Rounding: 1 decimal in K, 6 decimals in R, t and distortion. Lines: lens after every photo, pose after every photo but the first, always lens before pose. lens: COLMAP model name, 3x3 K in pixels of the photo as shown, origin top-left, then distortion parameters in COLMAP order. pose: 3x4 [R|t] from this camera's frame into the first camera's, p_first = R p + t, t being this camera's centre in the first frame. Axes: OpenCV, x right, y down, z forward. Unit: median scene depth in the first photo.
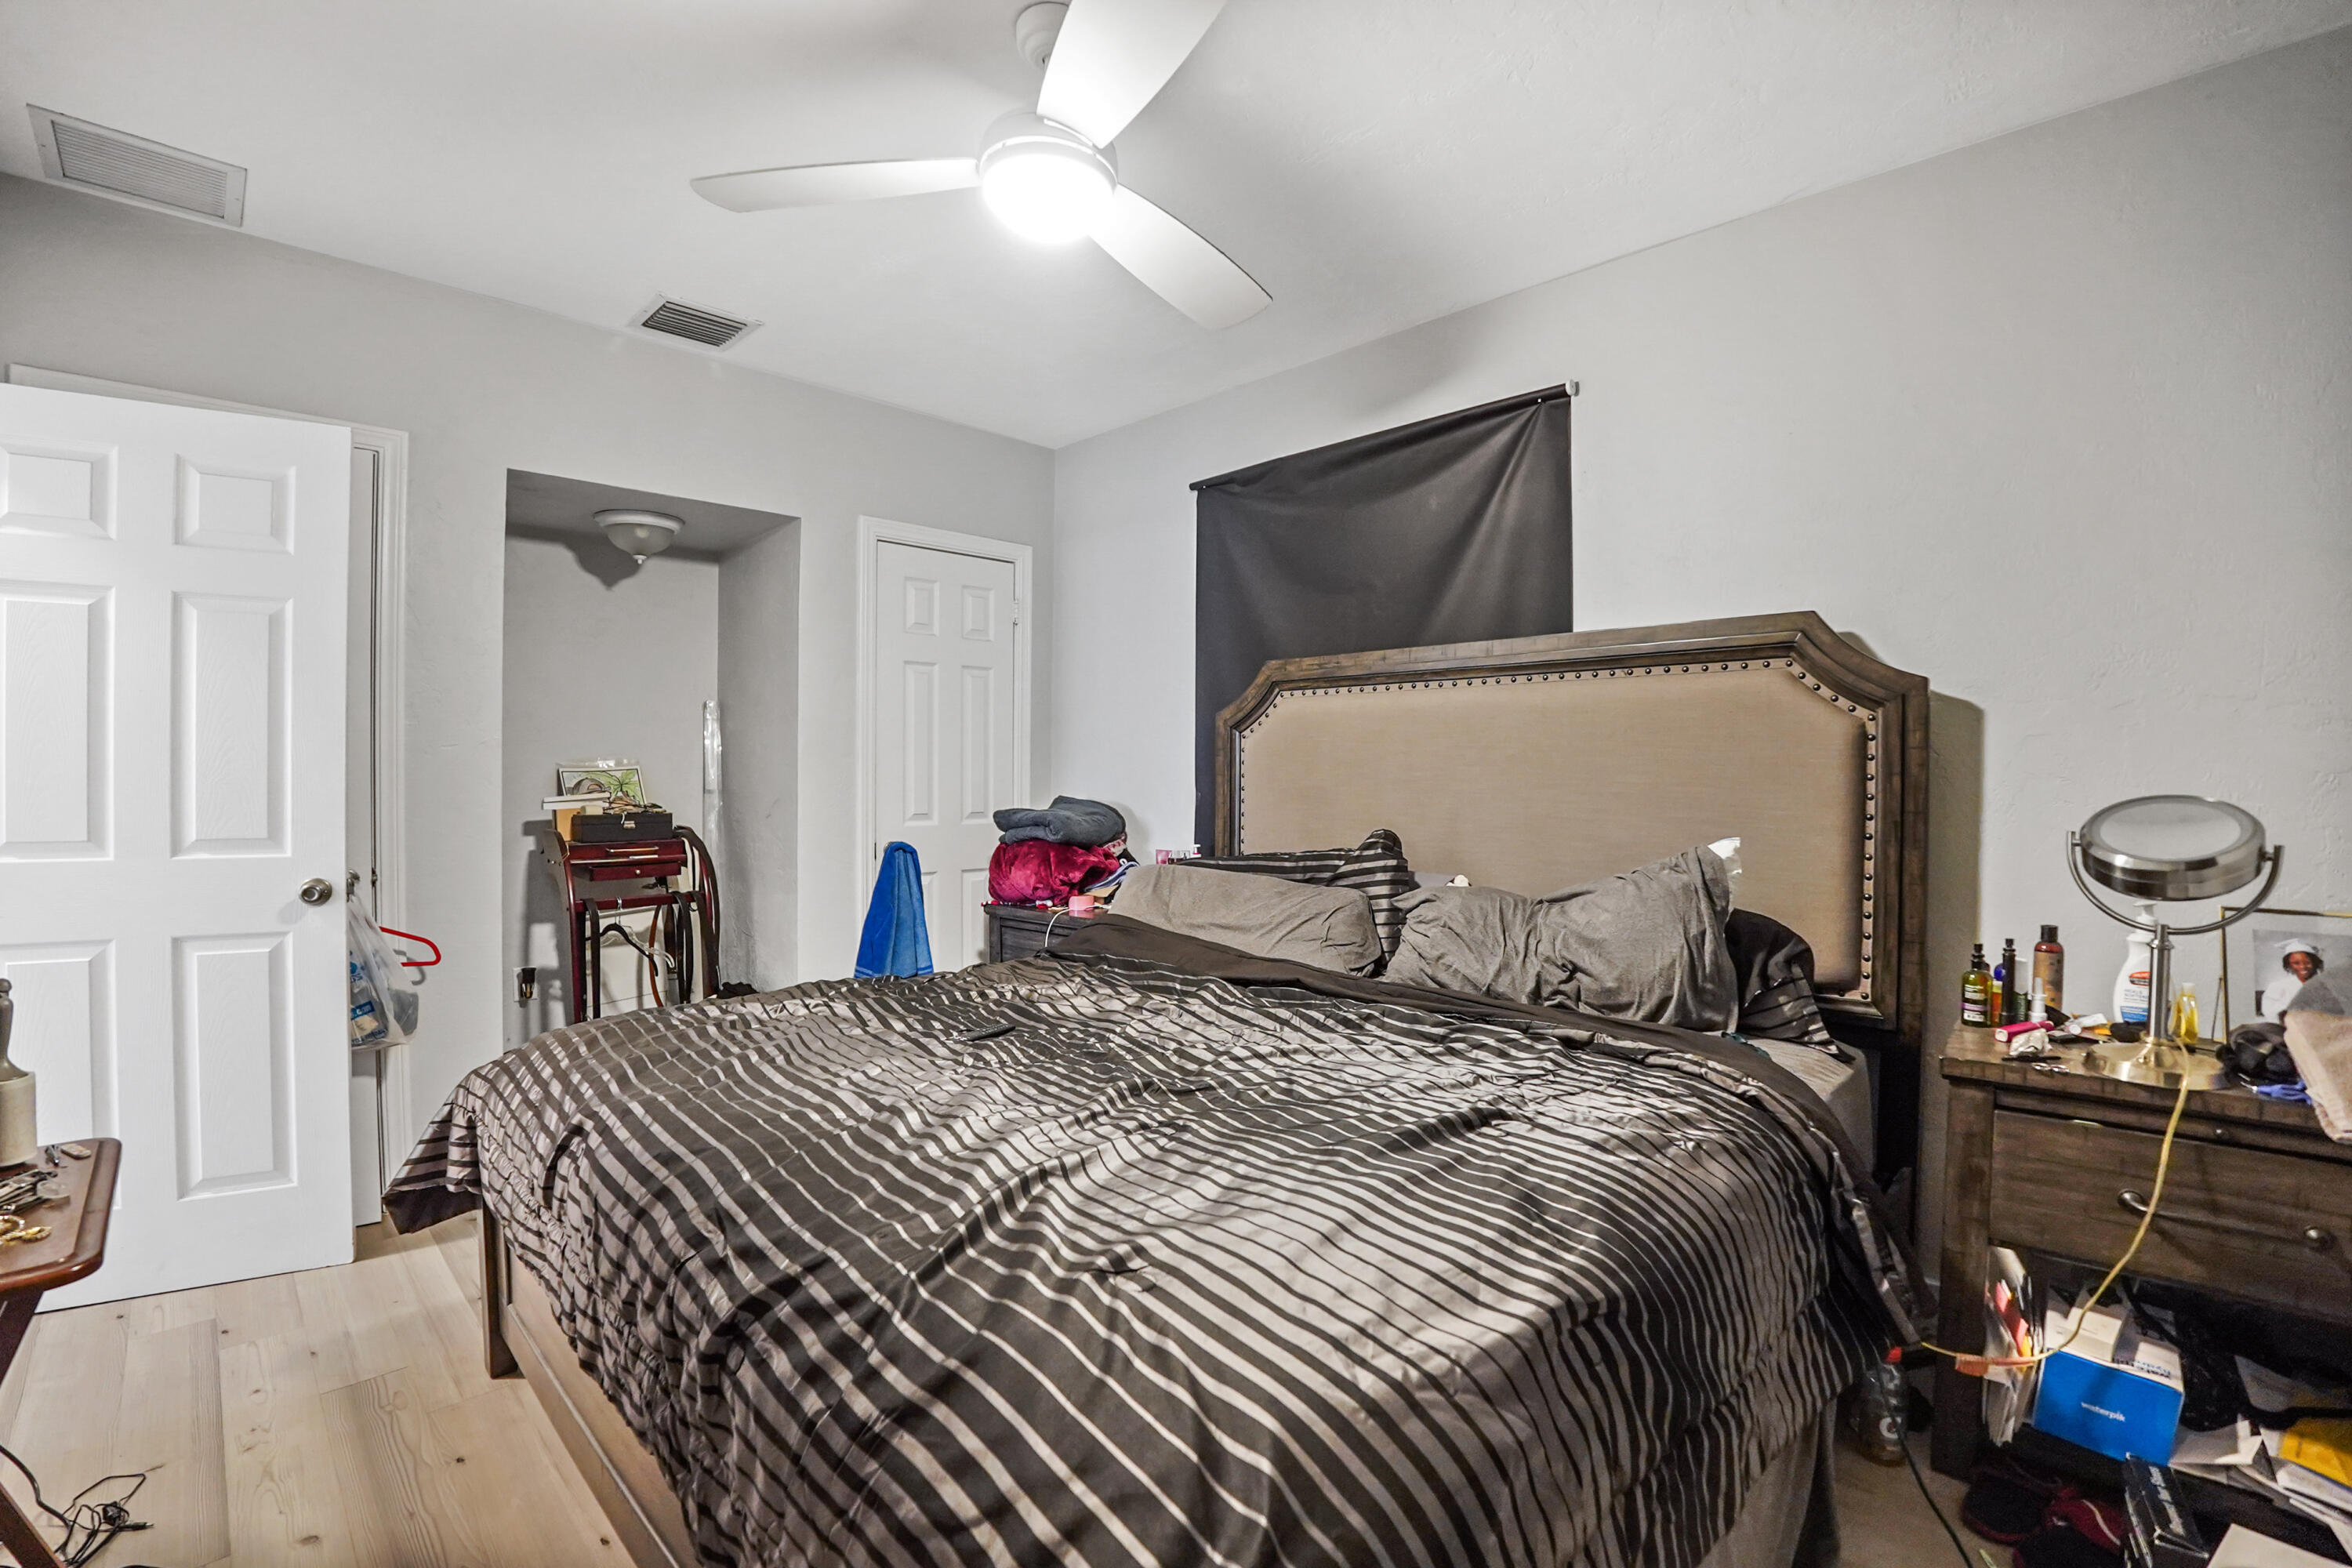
lens RADIAL K [[1056.8, 0, 1262.0], [0, 1056.8, 780.0], [0, 0, 1]] dist [-0.001319, 0.000275]
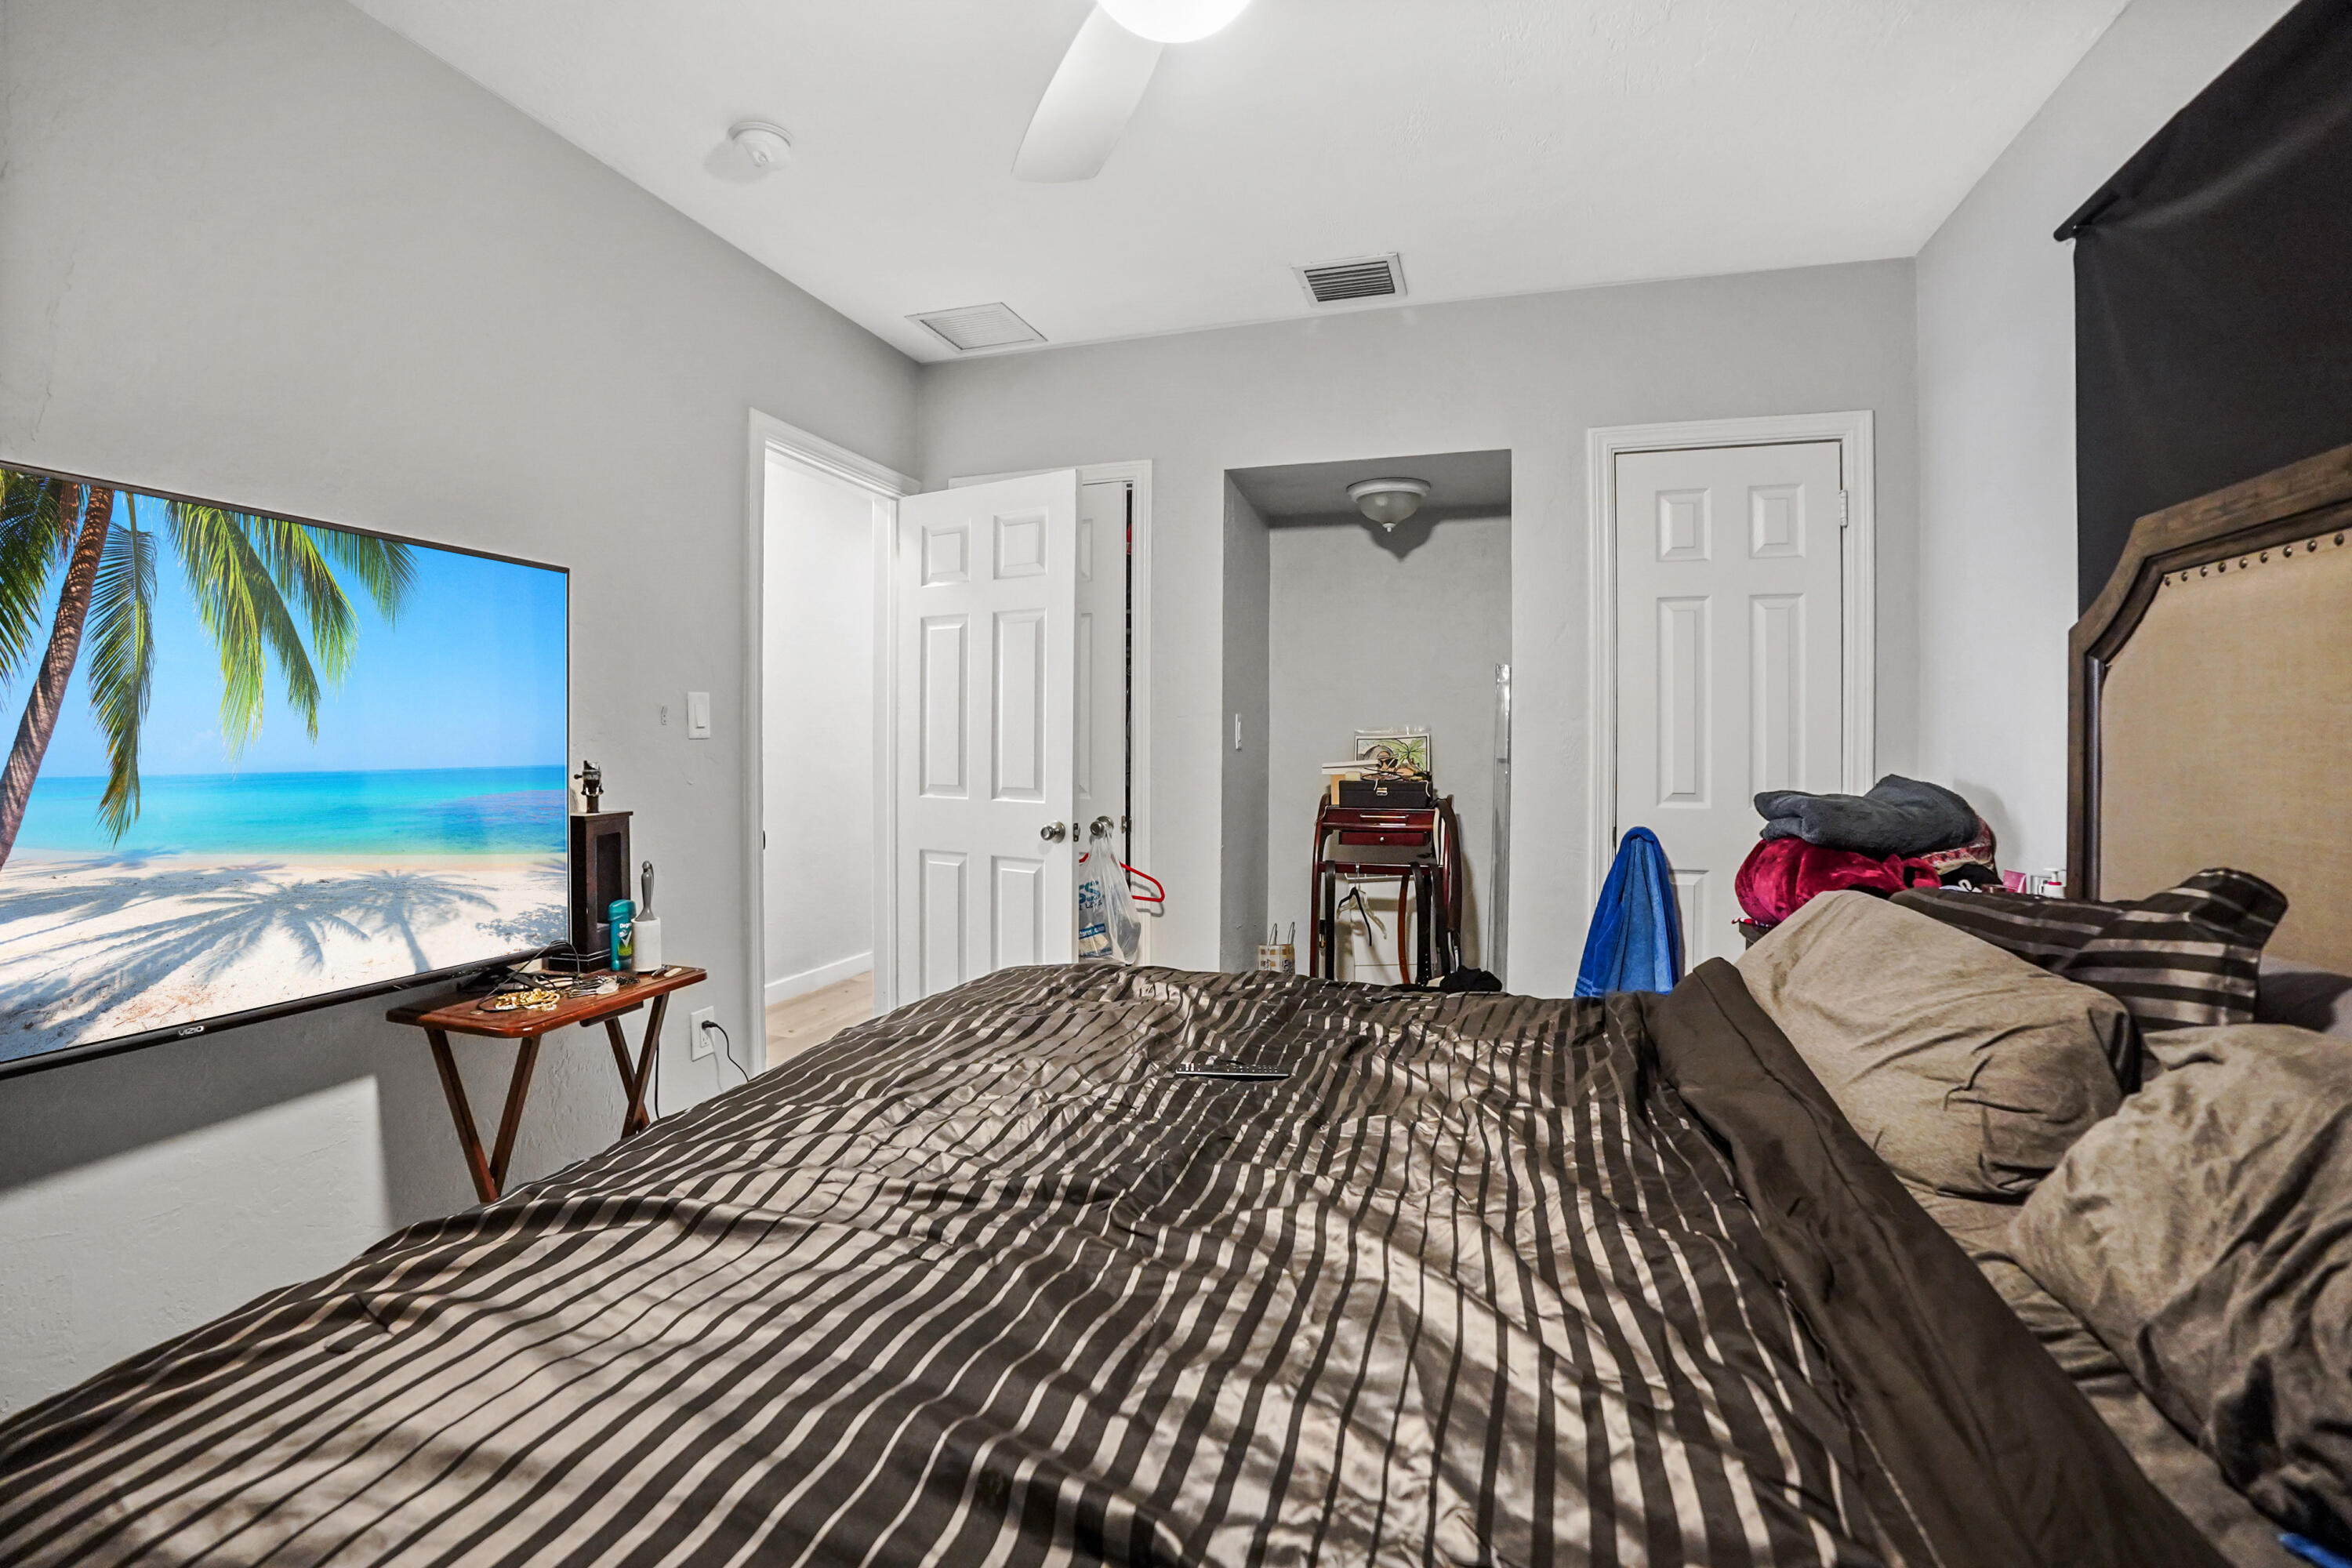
lens RADIAL K [[1128.9, 0, 1175.1], [0, 1128.9, 733.3], [0, 0, 1]] dist [-0.094634, 0.083796]
pose [[0.446575, -0.005995, -0.894726, 0.272795], [-0.006723, 0.999927, -0.010055, -0.001052], [0.894721, 0.010505, 0.446502, 0.350288]]
